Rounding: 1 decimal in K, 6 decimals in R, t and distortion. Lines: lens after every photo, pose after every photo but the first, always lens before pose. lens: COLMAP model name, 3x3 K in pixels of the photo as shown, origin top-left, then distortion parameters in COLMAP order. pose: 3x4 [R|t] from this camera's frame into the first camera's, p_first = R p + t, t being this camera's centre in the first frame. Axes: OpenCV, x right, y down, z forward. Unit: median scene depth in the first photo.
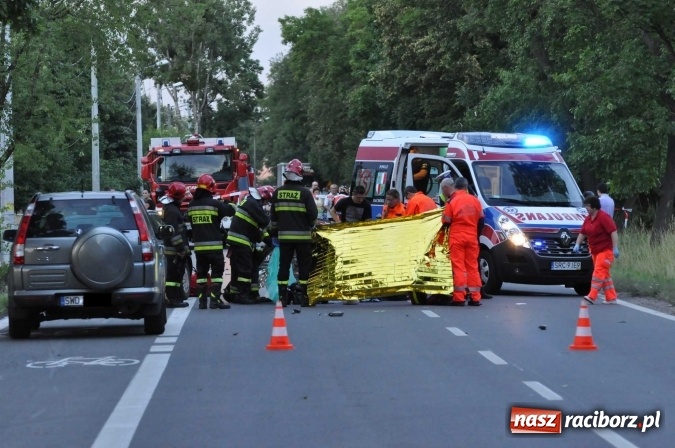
lens RADIAL K [[2789.2, 0, 337.5], [0, 2789.2, 224.0], [0, 0, 1]] dist [0.368353, 2.070618]
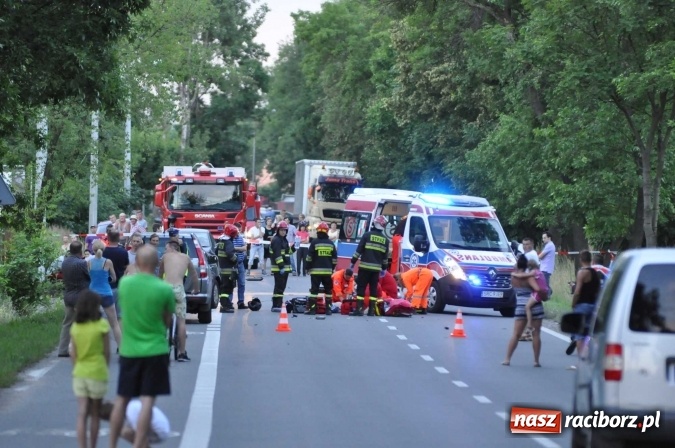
lens RADIAL K [[3424.1, 0, 339.0], [0, 3424.1, 236.8], [0, 0, 1]] dist [1.478756, 7.014052]
pose [[0.999288, 0.037451, -0.004548, 0.012039], [-0.037471, 0.999289, -0.004287, -0.003012], [0.004384, 0.004455, 0.999980, -0.639793]]
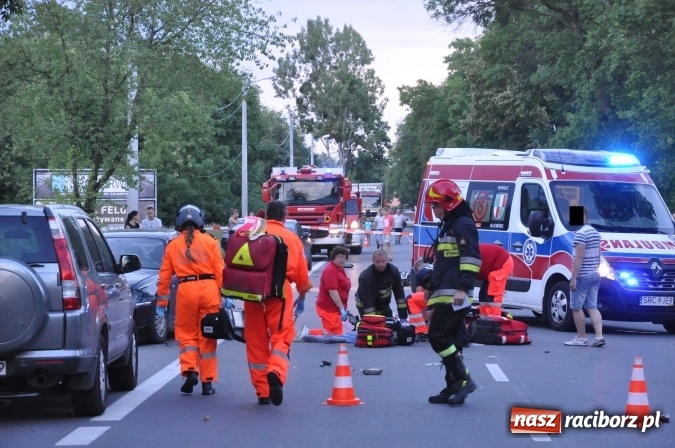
lens RADIAL K [[1977.5, 0, 355.4], [0, 1977.5, 244.7], [0, 0, 1]] dist [0.523764, 0.604926]
pose [[0.998955, 0.015514, -0.042997, 0.013036], [-0.015354, 0.999874, 0.004045, -0.003467], [0.043054, -0.003381, 0.999067, 0.341166]]
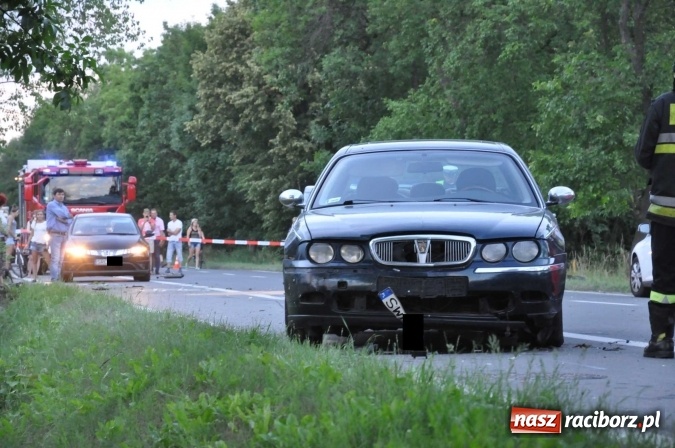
lens RADIAL K [[2099.1, 0, 337.5], [0, 2099.1, 224.0], [0, 0, 1]] dist [0.603570, 0.339320]
pose [[0.991098, 0.020042, 0.131617, -0.128862], [-0.016989, 0.999561, -0.024271, 0.016964], [-0.132046, 0.021819, 0.991003, 0.573291]]
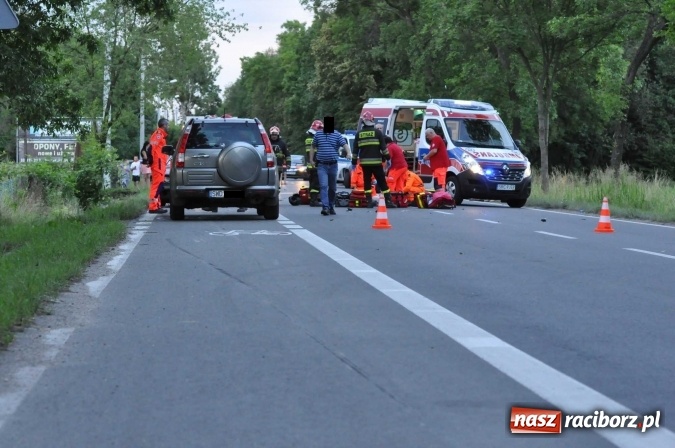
lens RADIAL K [[1612.1, 0, 337.5], [0, 1612.1, 224.0], [0, 0, 1]] dist [-0.229445, 0.098142]
pose [[0.998738, 0.019795, 0.046166, -0.046155], [-0.021014, 0.999439, 0.026062, 0.013018], [-0.045624, -0.026999, 0.998594, 0.119627]]
